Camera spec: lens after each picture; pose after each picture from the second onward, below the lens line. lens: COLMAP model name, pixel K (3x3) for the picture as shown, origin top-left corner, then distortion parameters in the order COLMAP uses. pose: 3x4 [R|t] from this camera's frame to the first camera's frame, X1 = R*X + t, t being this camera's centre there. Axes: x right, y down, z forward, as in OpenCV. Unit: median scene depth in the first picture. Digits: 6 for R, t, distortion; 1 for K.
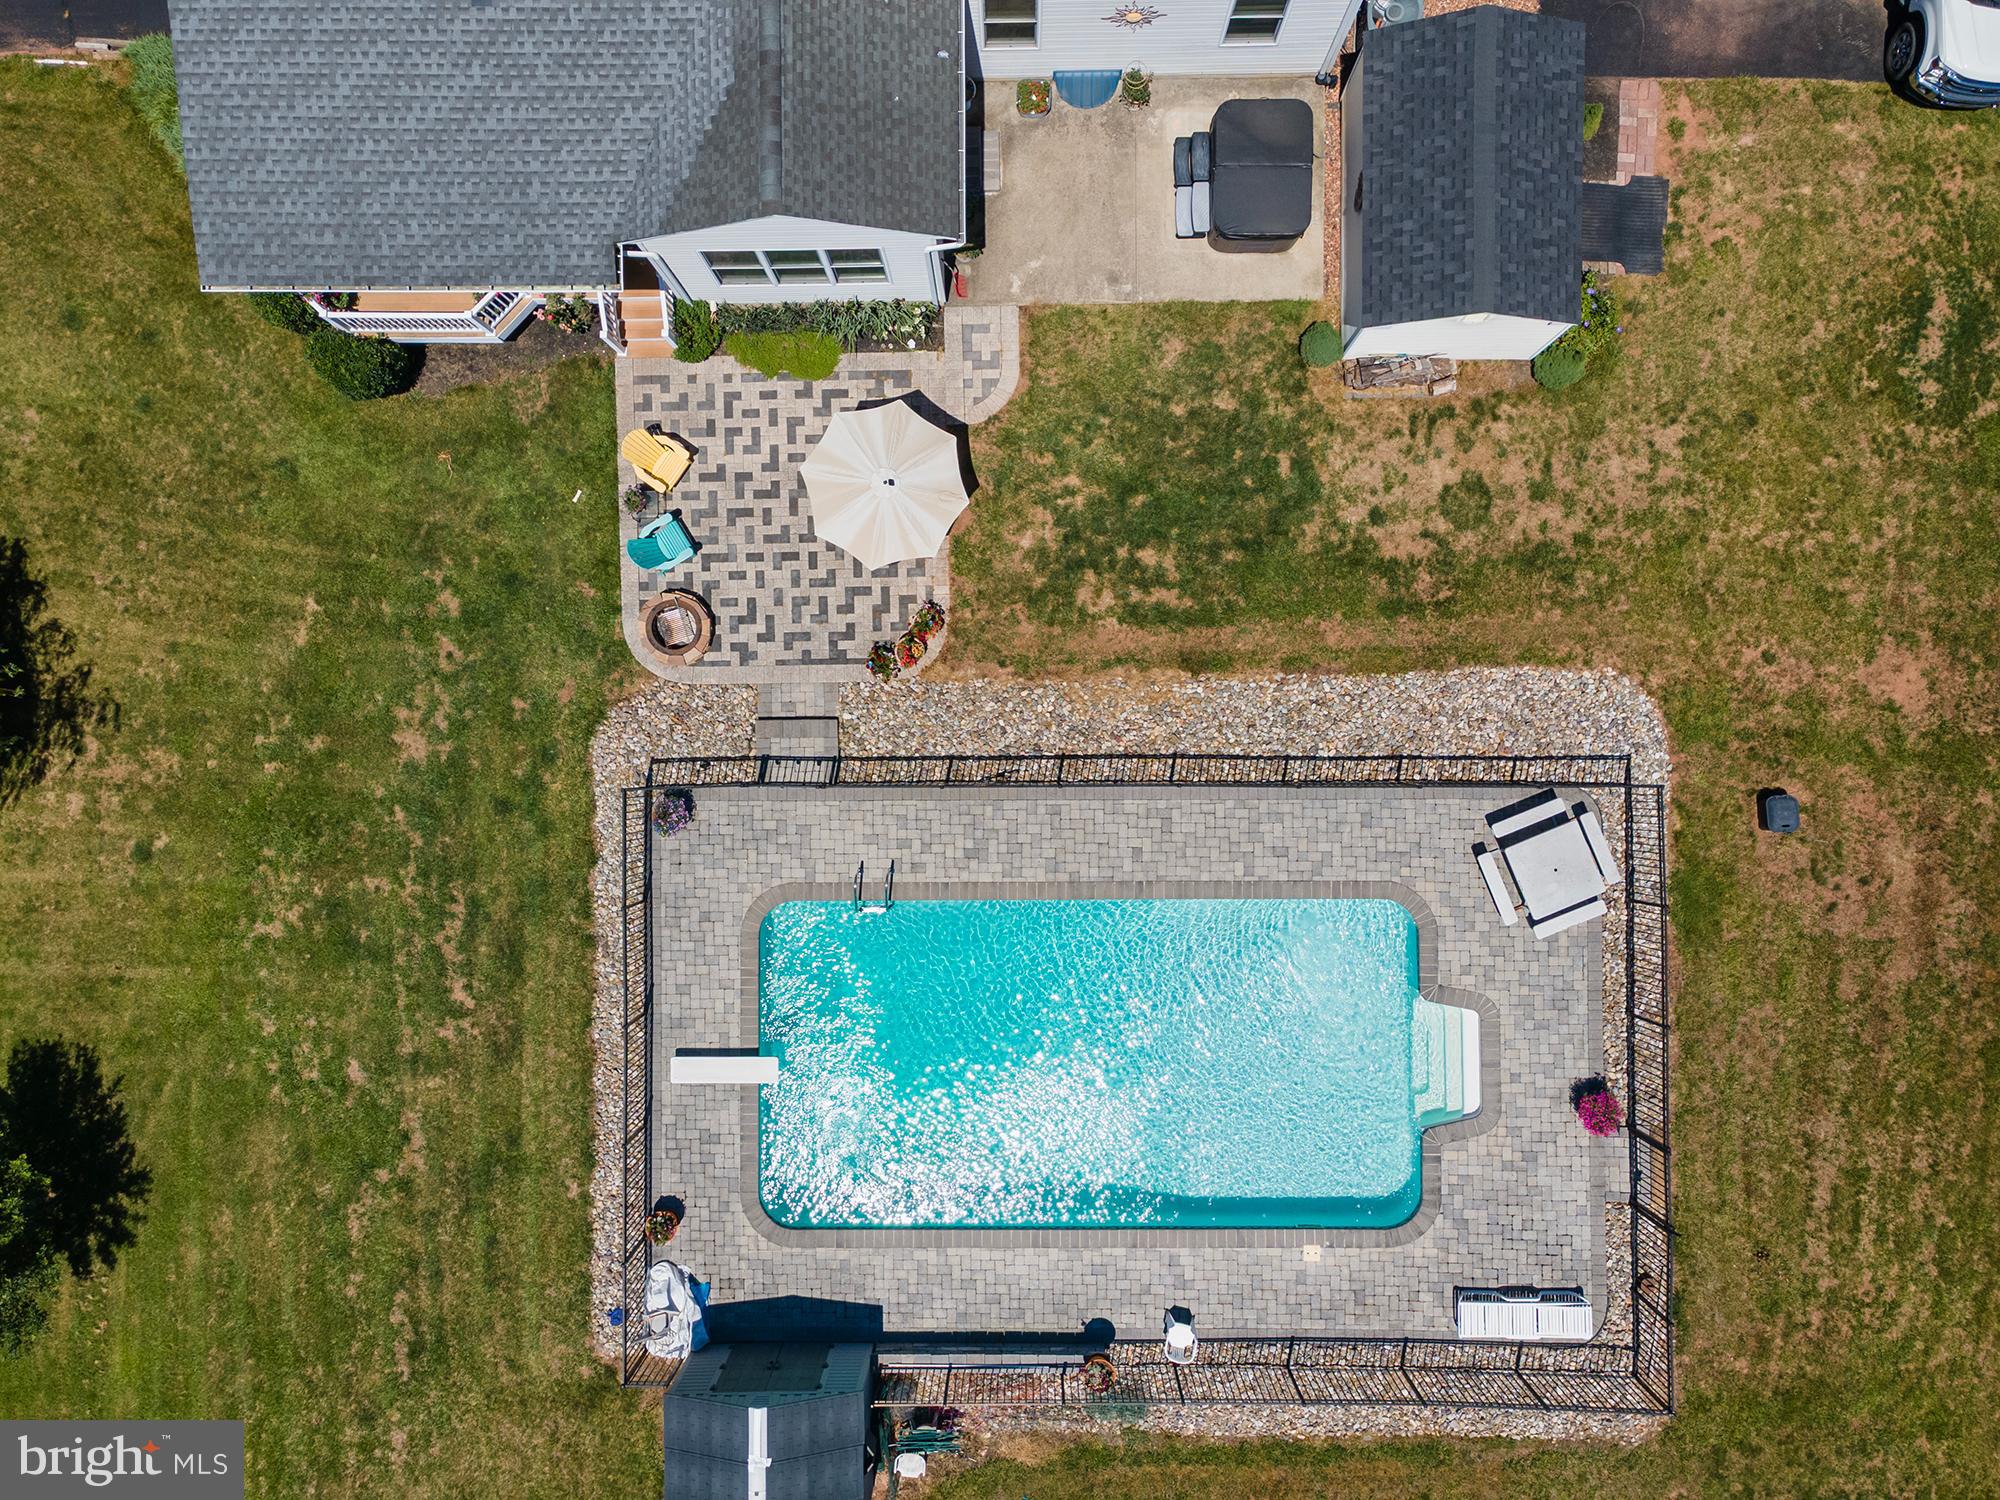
lens RADIAL K [[1478.5, 0, 1005.6], [0, 1478.5, 756.3], [0, 0, 1]] dist [0.036068, 0.011897]
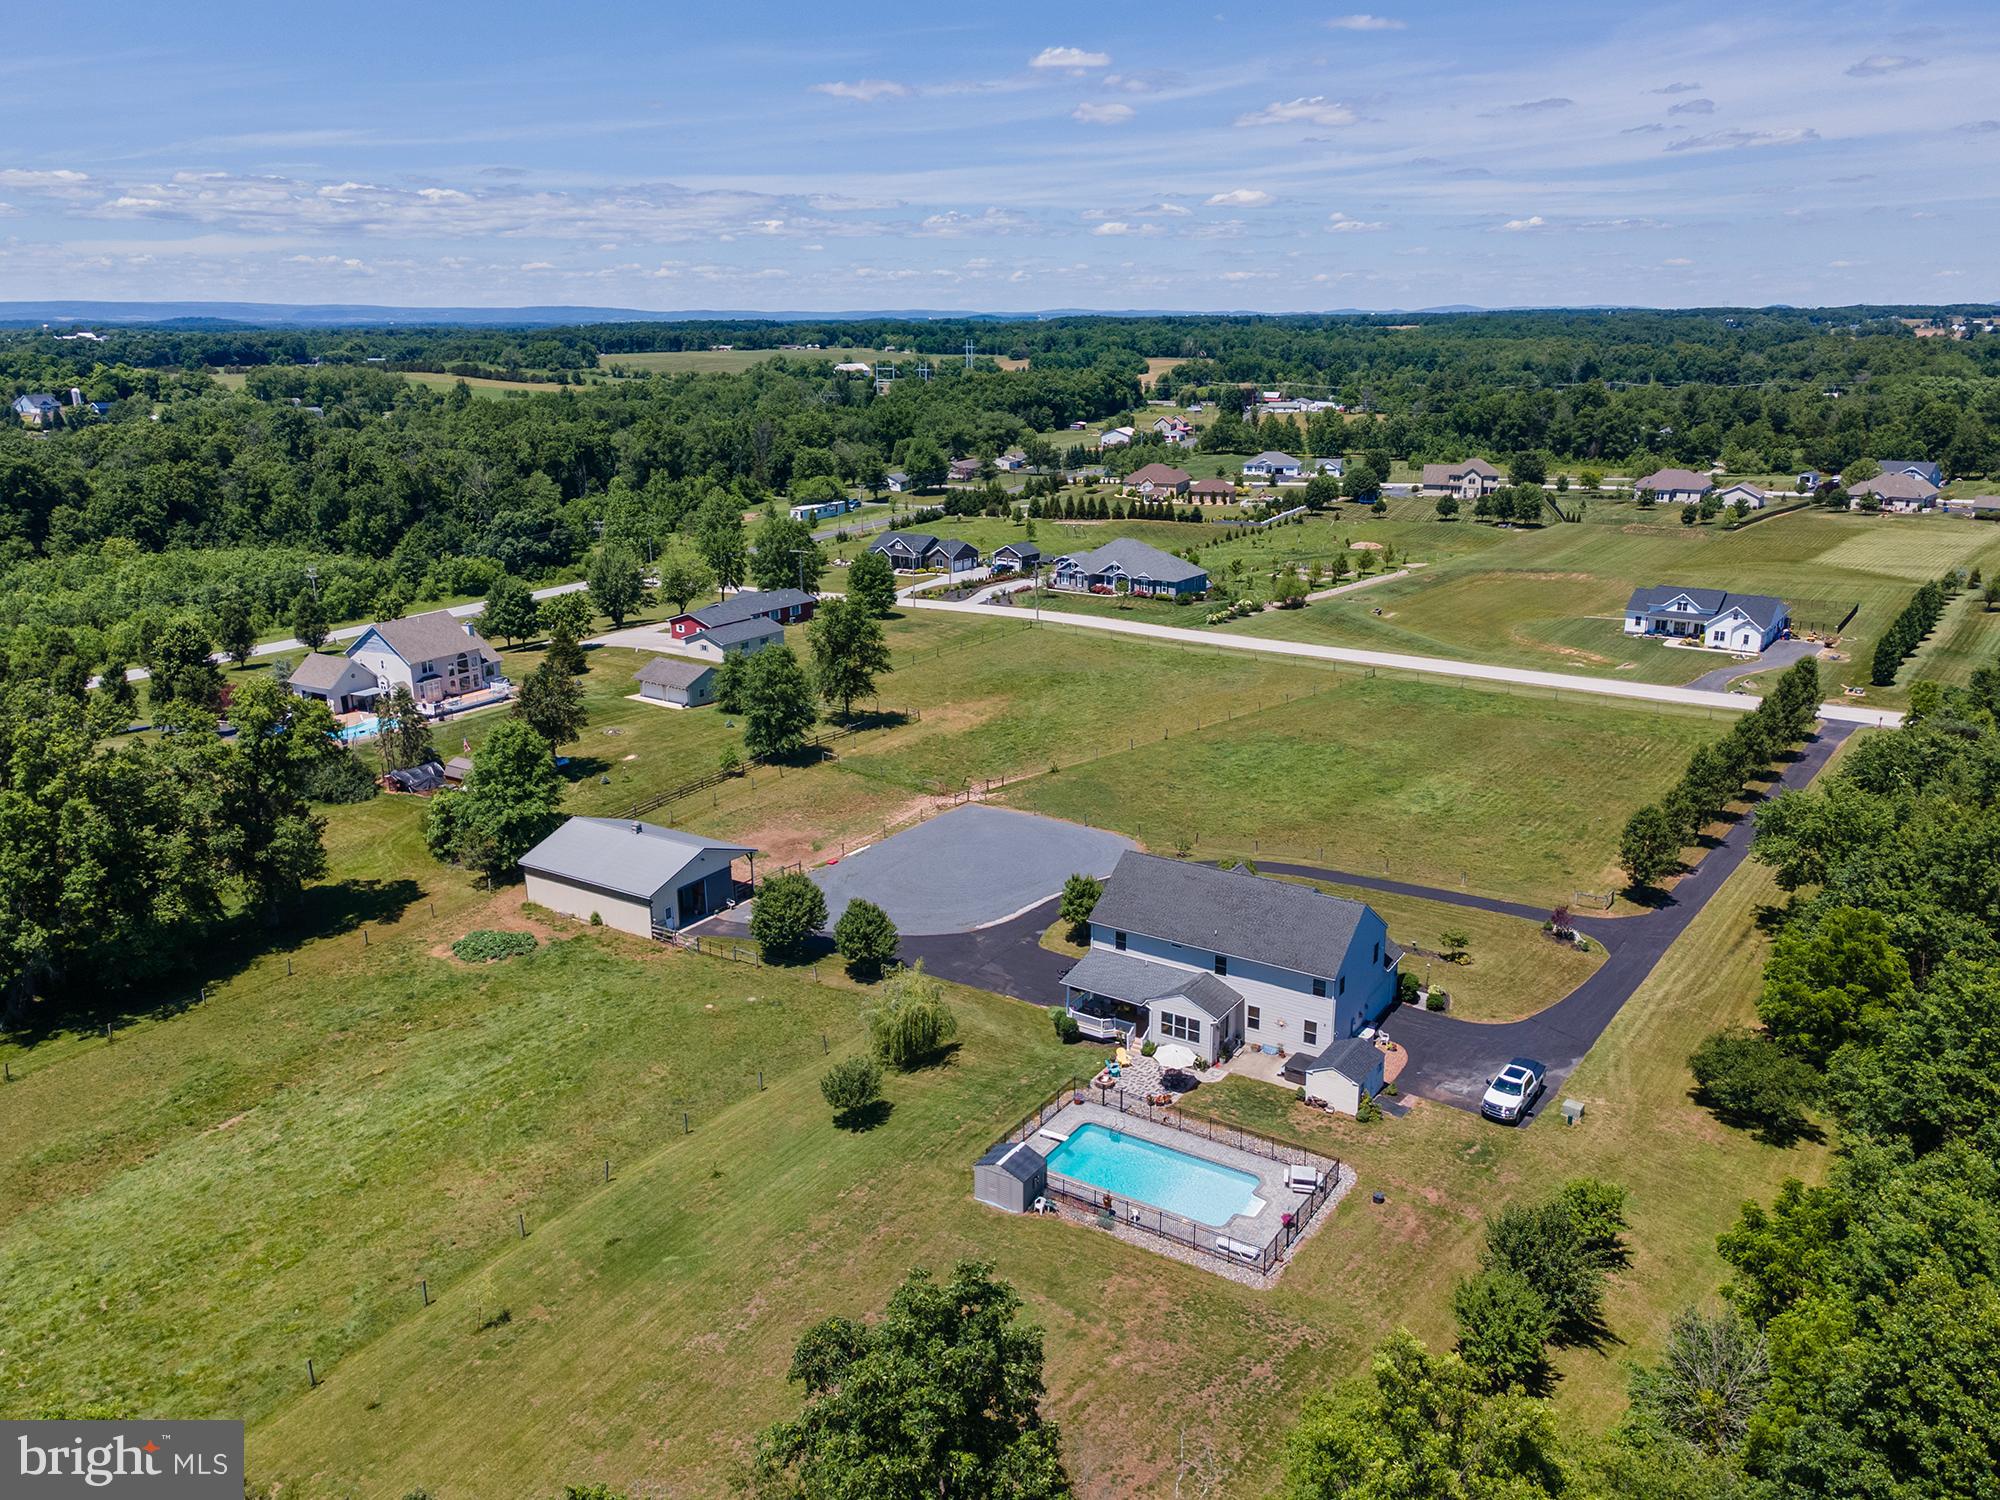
lens RADIAL K [[1478.5, 0, 992.7], [0, 1478.5, 808.1], [0, 0, 1]] dist [0.036068, 0.011897]
pose [[0.831676, 0.179389, -0.525486, 1.331652], [-0.555240, 0.260319, -0.789900, 2.747659], [-0.004905, 0.948712, 0.316105, -0.776914]]
